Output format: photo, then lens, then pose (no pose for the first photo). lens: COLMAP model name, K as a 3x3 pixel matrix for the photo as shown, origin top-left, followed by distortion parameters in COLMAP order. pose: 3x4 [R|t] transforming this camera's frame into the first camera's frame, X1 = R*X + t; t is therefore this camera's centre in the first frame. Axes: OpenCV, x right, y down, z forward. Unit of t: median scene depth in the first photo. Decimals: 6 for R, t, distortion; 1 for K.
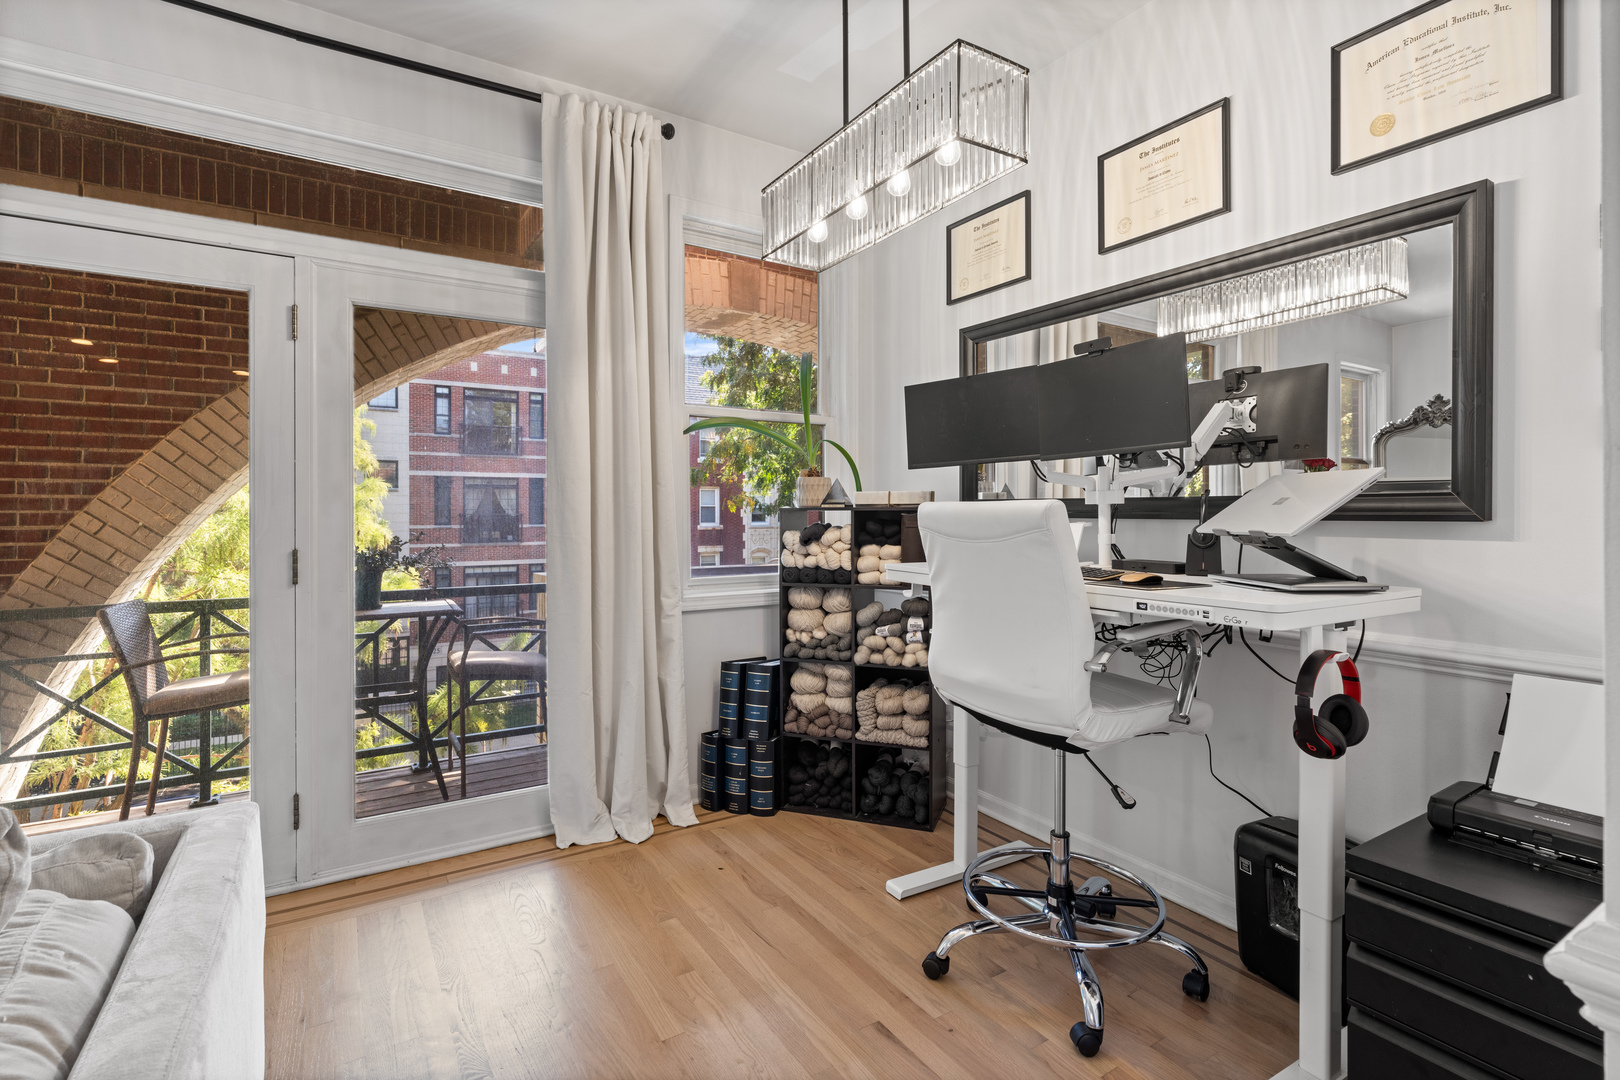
lens RADIAL K [[755.9, 0, 814.8], [0, 755.9, 519.9], [0, 0, 1]] dist [0.001678, 0.000793]
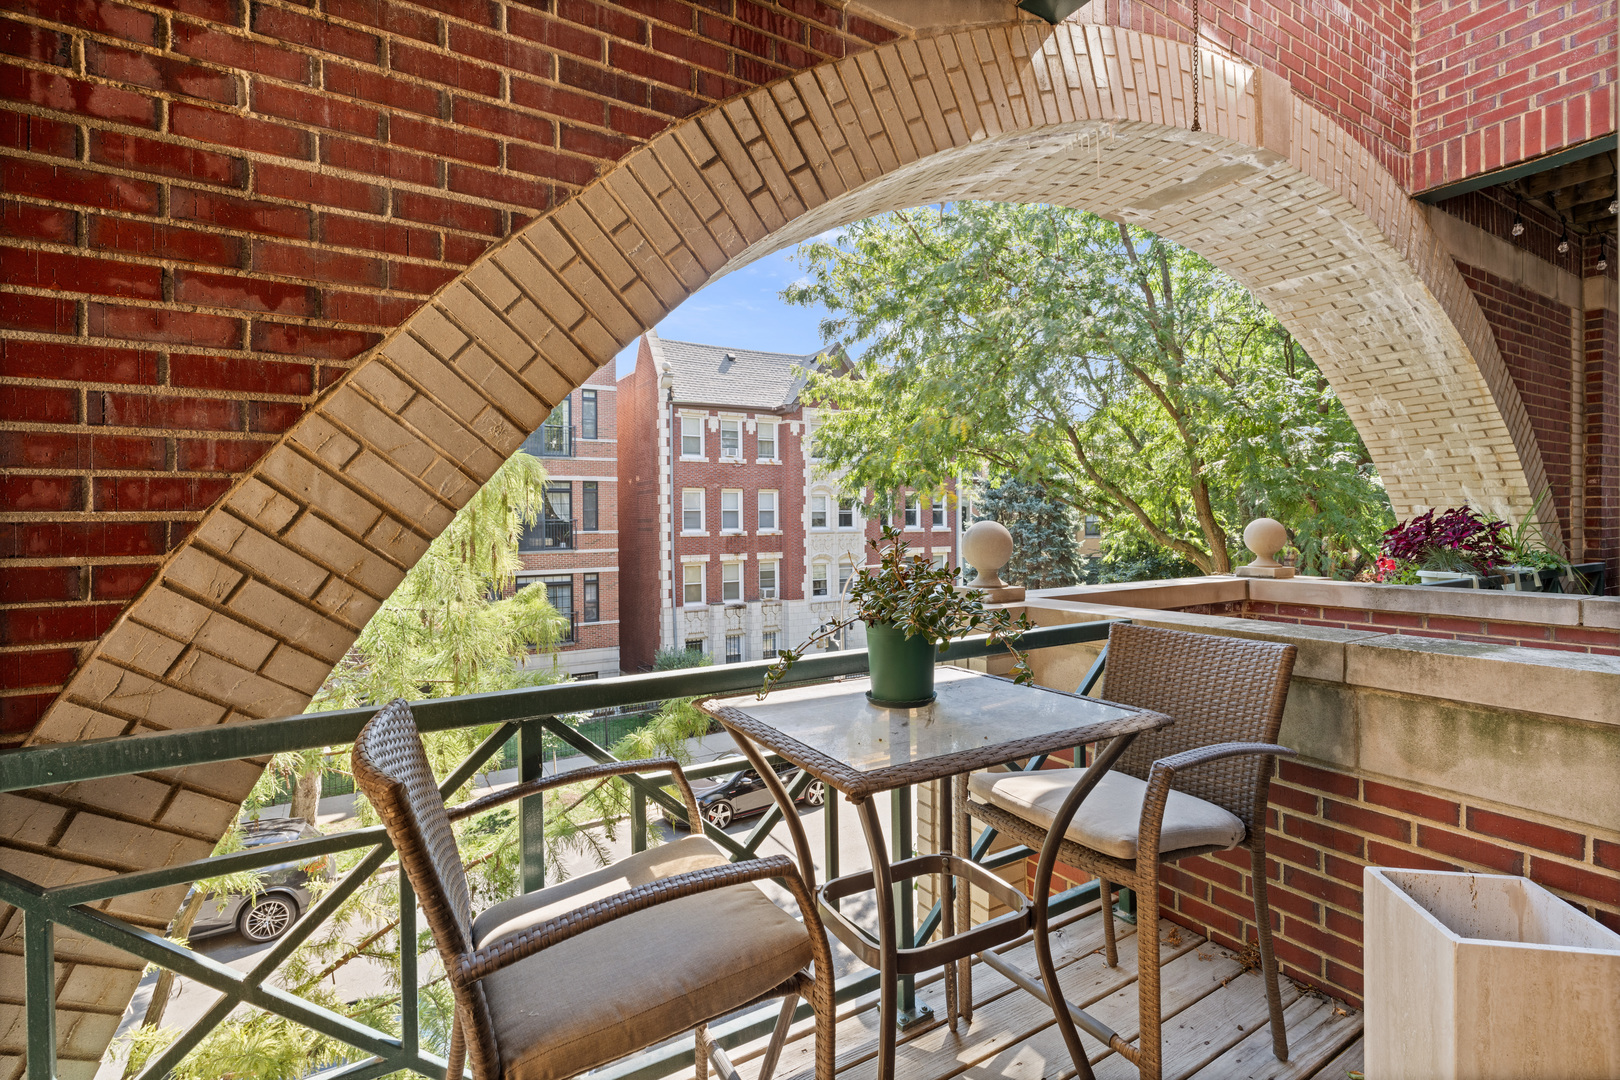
lens RADIAL K [[737.5, 0, 802.0], [0, 737.5, 531.0], [0, 0, 1]] dist [0.000468, 0.001779]
pose [[0.999867, -0.004841, -0.015546, -0.655932], [0.004932, 0.999971, 0.005812, 0.016141], [0.015518, -0.005888, 0.999862, 0.605519]]
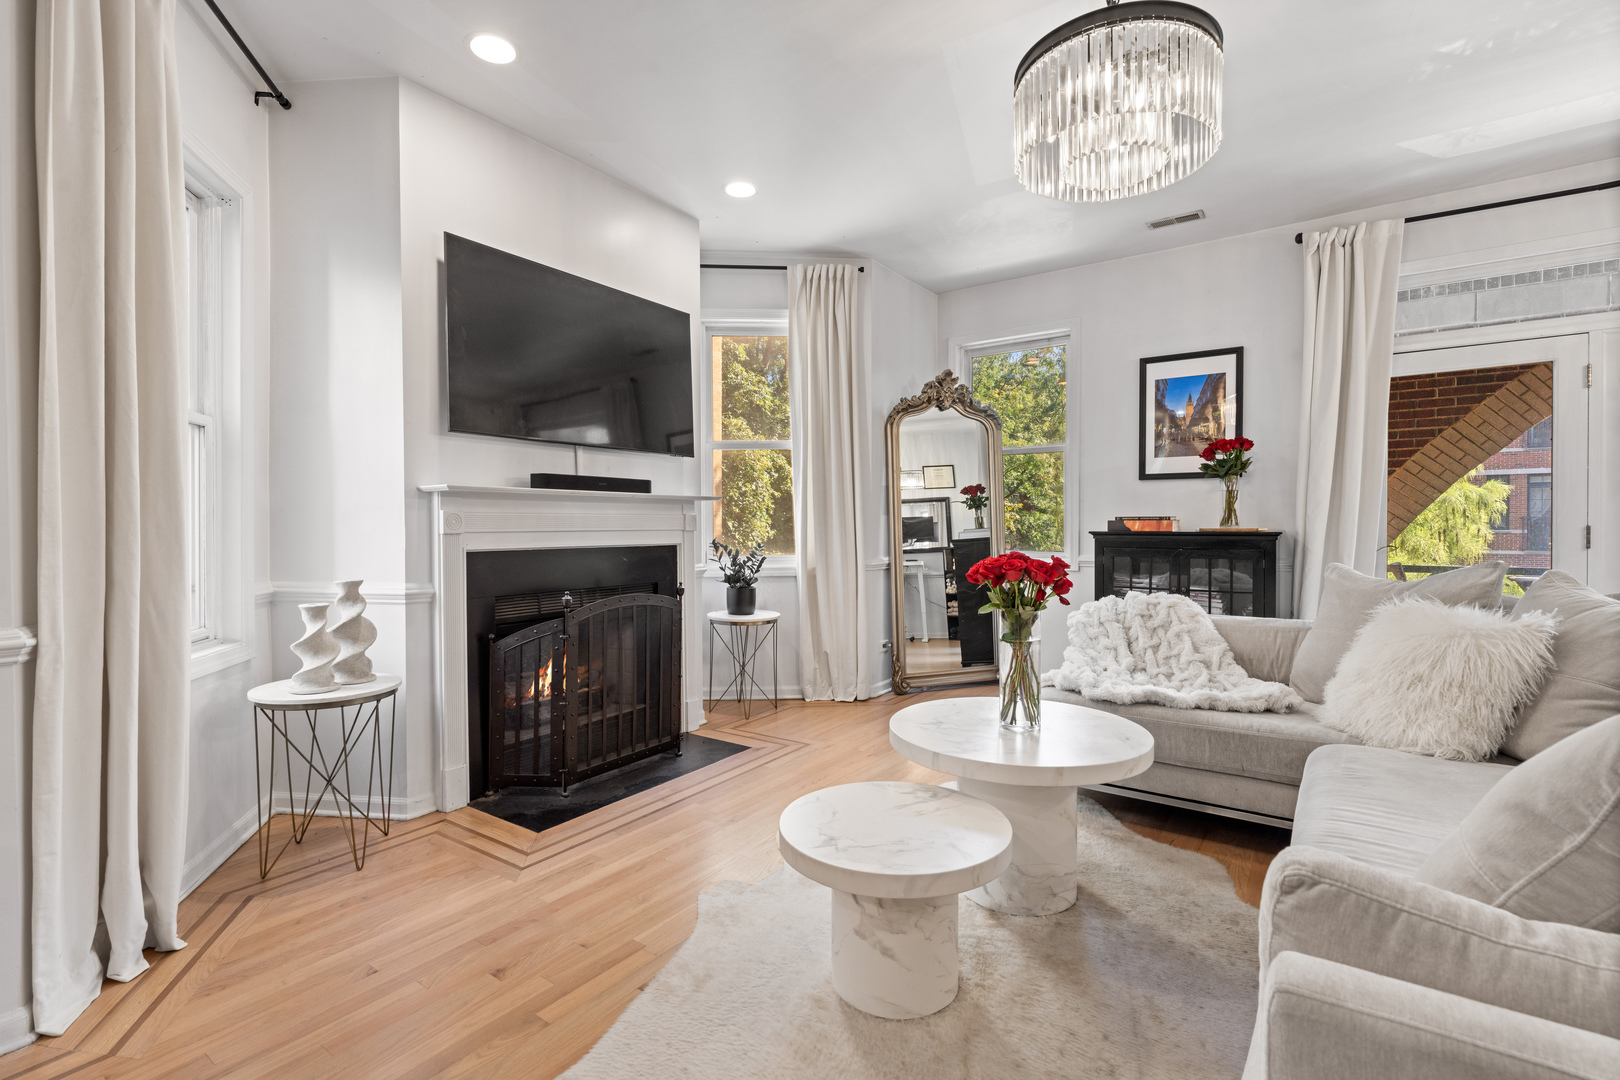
lens RADIAL K [[737.5, 0, 802.0], [0, 737.5, 531.0], [0, 0, 1]] dist [0.000468, 0.001779]
pose [[0.379422, 0.003531, -0.925217, 0.056704], [0.000524, 0.999992, 0.004031, 0.030791], [0.925224, -0.002014, 0.379417, -0.709639]]
